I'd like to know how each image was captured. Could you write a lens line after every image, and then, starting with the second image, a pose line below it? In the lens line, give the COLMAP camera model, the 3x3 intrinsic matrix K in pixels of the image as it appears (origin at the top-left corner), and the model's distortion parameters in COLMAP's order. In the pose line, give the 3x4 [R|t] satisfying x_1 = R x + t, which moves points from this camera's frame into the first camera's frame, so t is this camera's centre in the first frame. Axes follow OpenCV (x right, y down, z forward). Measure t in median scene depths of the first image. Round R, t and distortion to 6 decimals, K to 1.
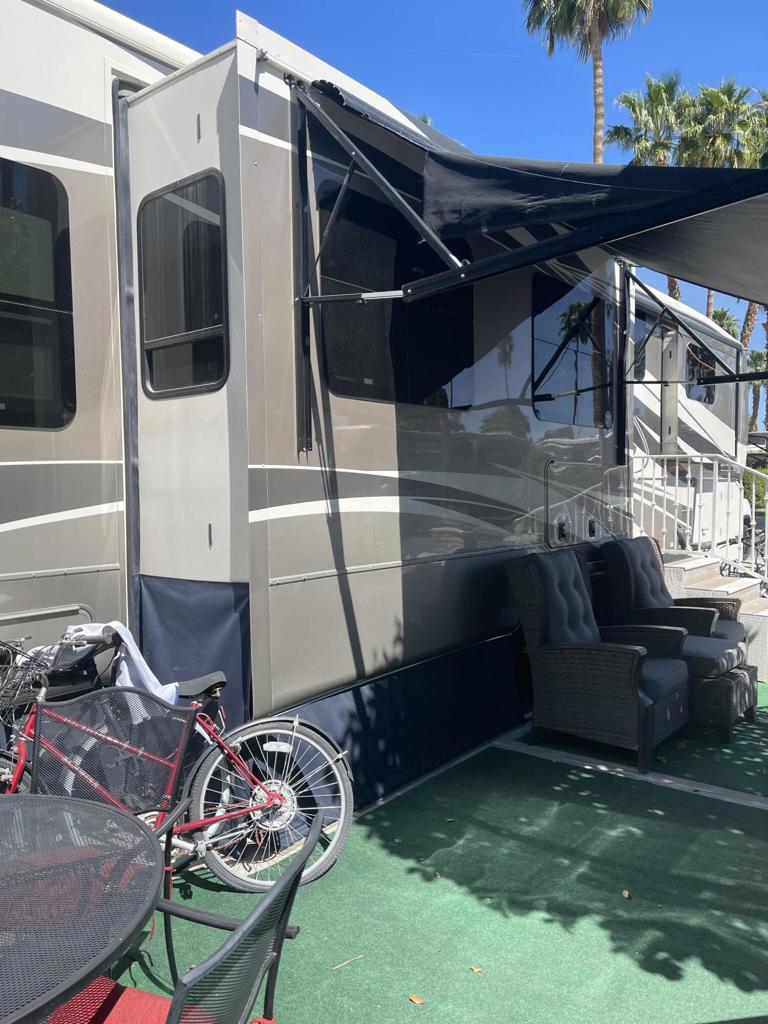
lens RADIAL K [[769.3, 0, 386.9], [0, 769.3, 517.7], [0, 0, 1]] dist [0.078993, -0.108412]
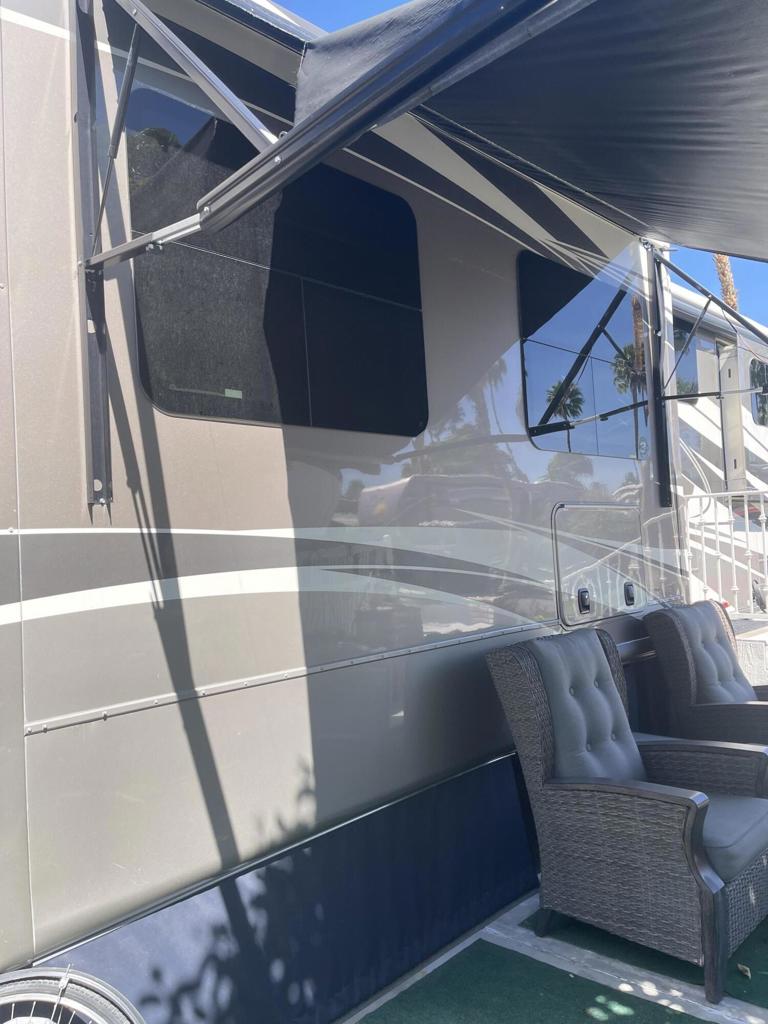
lens RADIAL K [[775.9, 0, 383.3], [0, 775.9, 518.7], [0, 0, 1]] dist [0.078855, -0.088612]
pose [[0.995315, -0.046244, -0.084909, 0.159949], [0.039836, 0.996337, -0.075670, -0.017497], [0.088097, 0.071933, 0.993511, 0.380344]]
